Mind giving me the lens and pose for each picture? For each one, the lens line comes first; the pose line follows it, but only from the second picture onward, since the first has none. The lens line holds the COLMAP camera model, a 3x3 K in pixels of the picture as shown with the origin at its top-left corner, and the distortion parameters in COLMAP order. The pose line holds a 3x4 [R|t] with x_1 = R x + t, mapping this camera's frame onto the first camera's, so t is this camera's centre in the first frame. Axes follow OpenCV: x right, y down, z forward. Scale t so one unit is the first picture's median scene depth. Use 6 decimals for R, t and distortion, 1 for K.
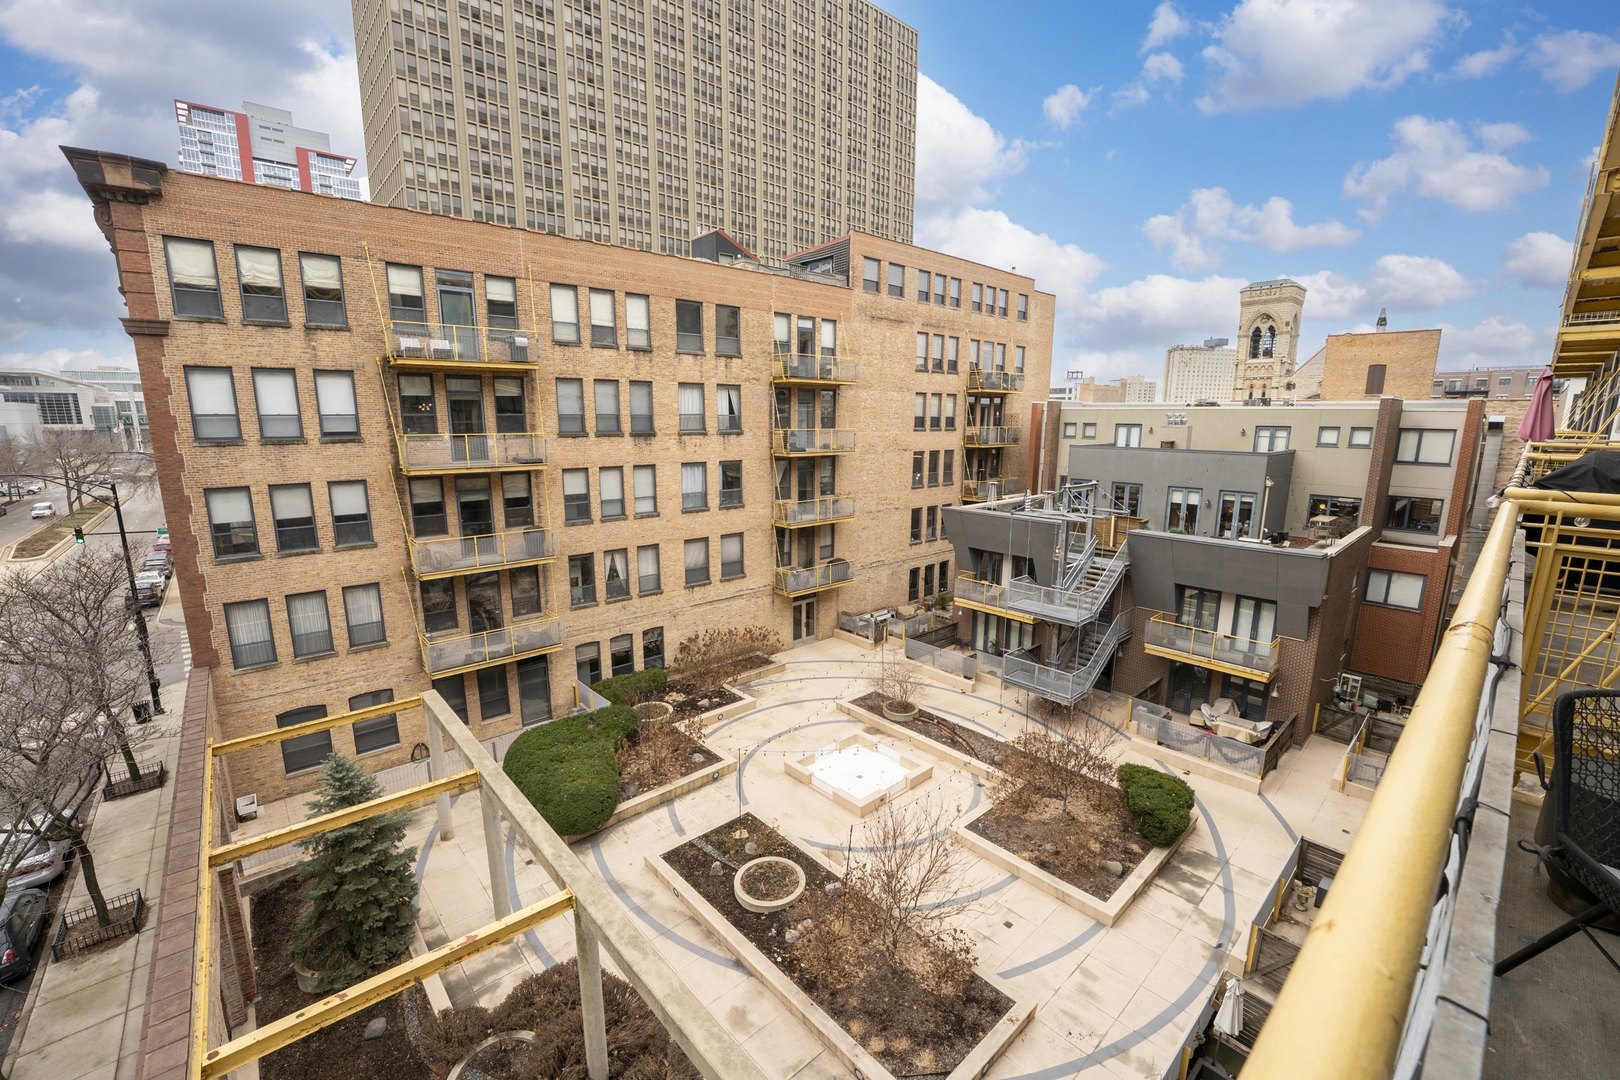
lens RADIAL K [[657.7, 0, 812.4], [0, 657.7, 545.2], [0, 0, 1]] dist [-0.033069, 0.005186]
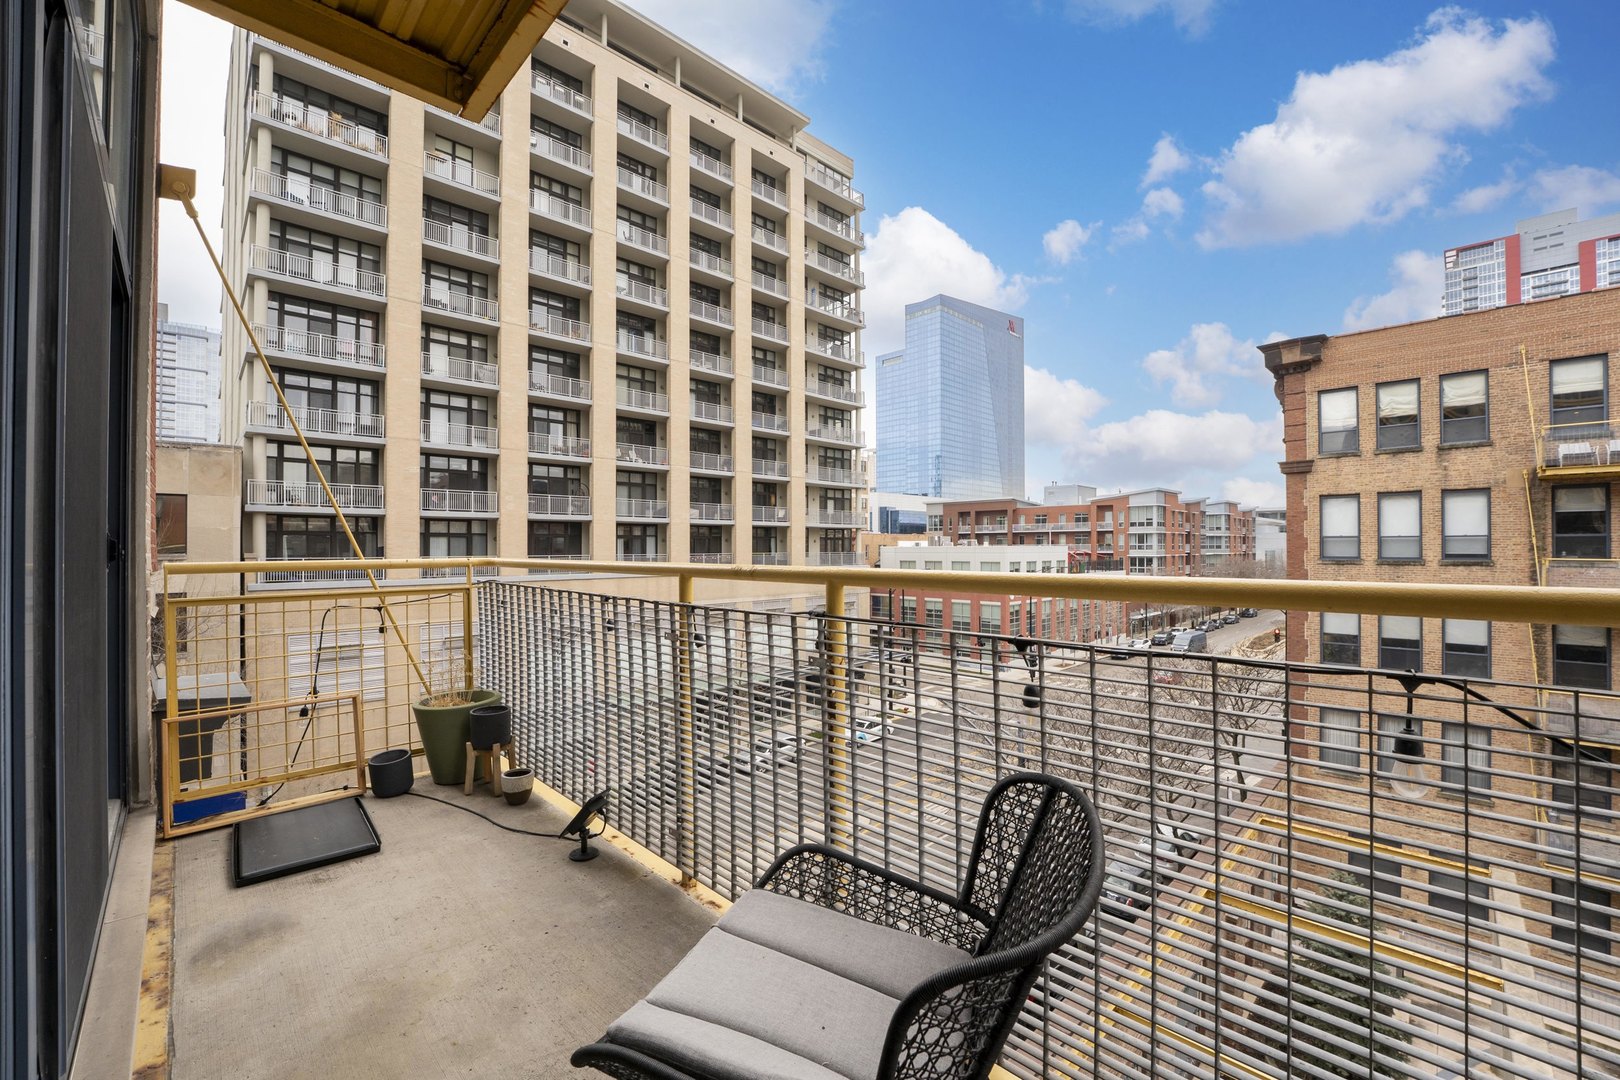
lens RADIAL K [[657.0, 0, 814.4], [0, 657.0, 543.1], [0, 0, 1]] dist [-0.025251, 0.000108]
pose [[0.045592, -0.008970, -0.998920, 0.121311], [-0.189612, 0.981704, -0.017469, 0.001322], [0.980800, 0.190204, 0.043057, 0.040448]]
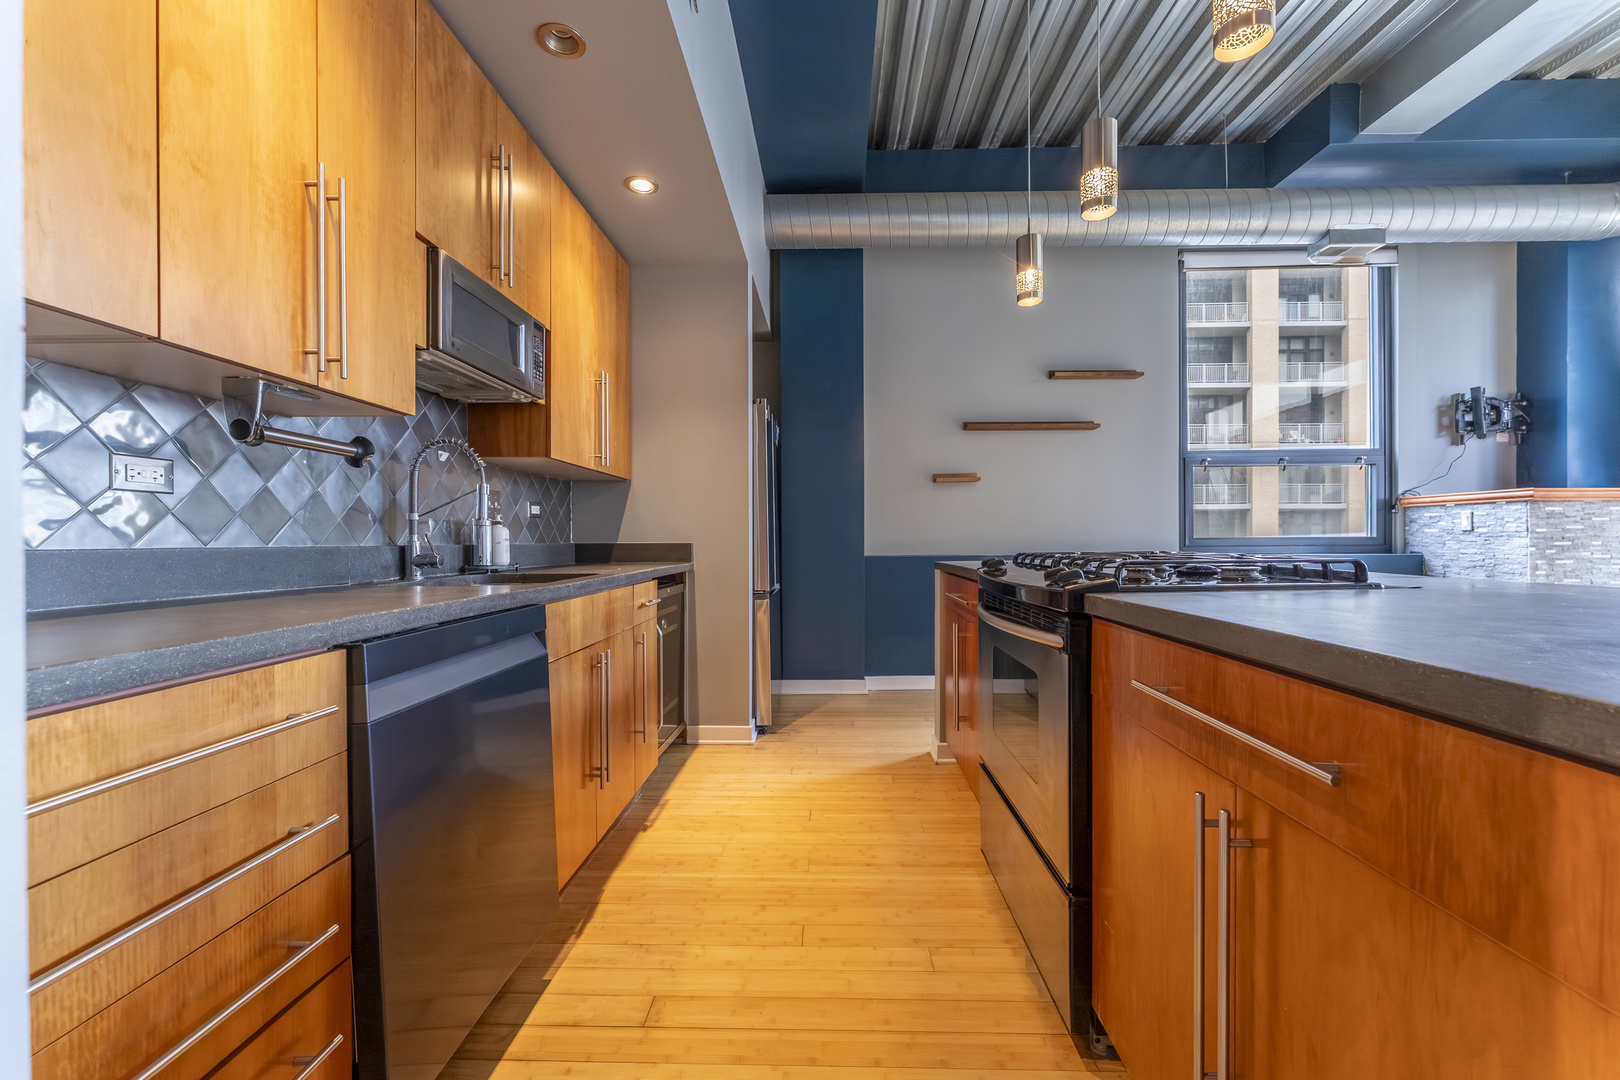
lens RADIAL K [[646.3, 0, 813.5], [0, 646.3, 543.5], [0, 0, 1]] dist [-0.000408, -0.000194]
pose [[-0.686785, 0.004104, -0.726849, 0.294160], [-0.138047, 0.981047, 0.135977, 0.036917], [0.713631, 0.193727, -0.673202, -0.129852]]
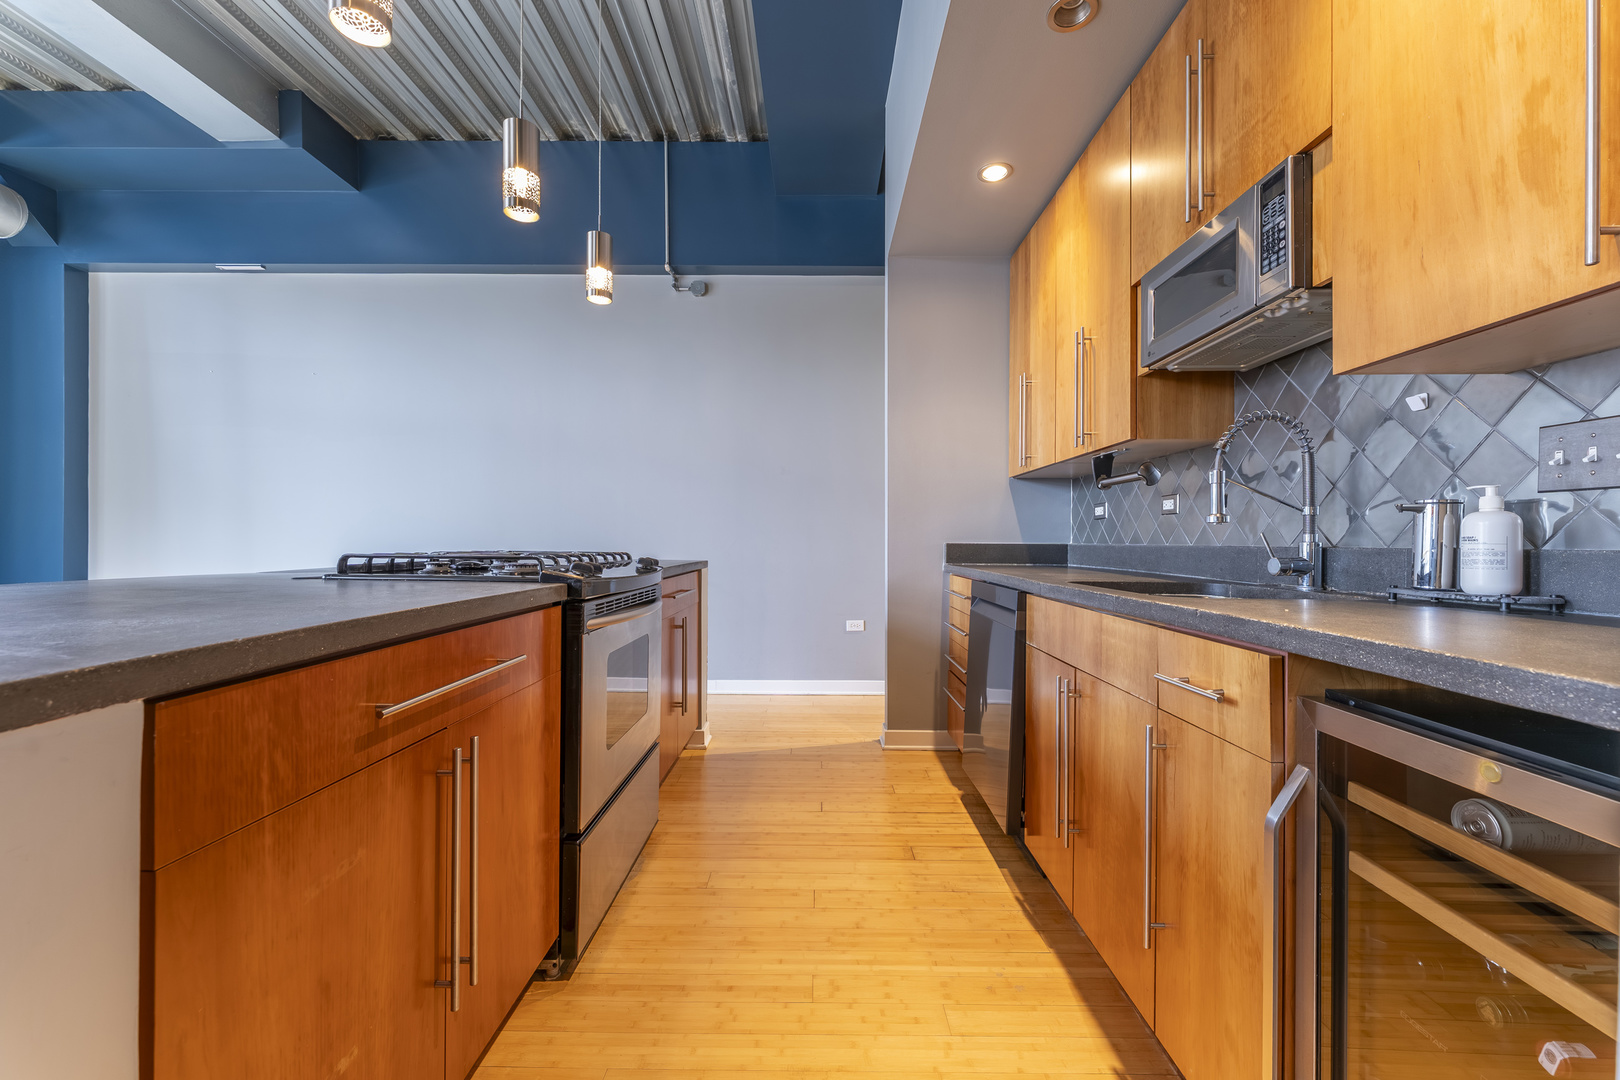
lens RADIAL K [[658.6, 0, 812.5], [0, 658.6, 544.7], [0, 0, 1]] dist [-0.000015, -0.000357]
pose [[0.671099, -0.001831, 0.741365, 0.183340], [0.139567, 0.982429, -0.123912, 0.056825], [-0.728112, 0.186628, 0.659563, -0.231504]]
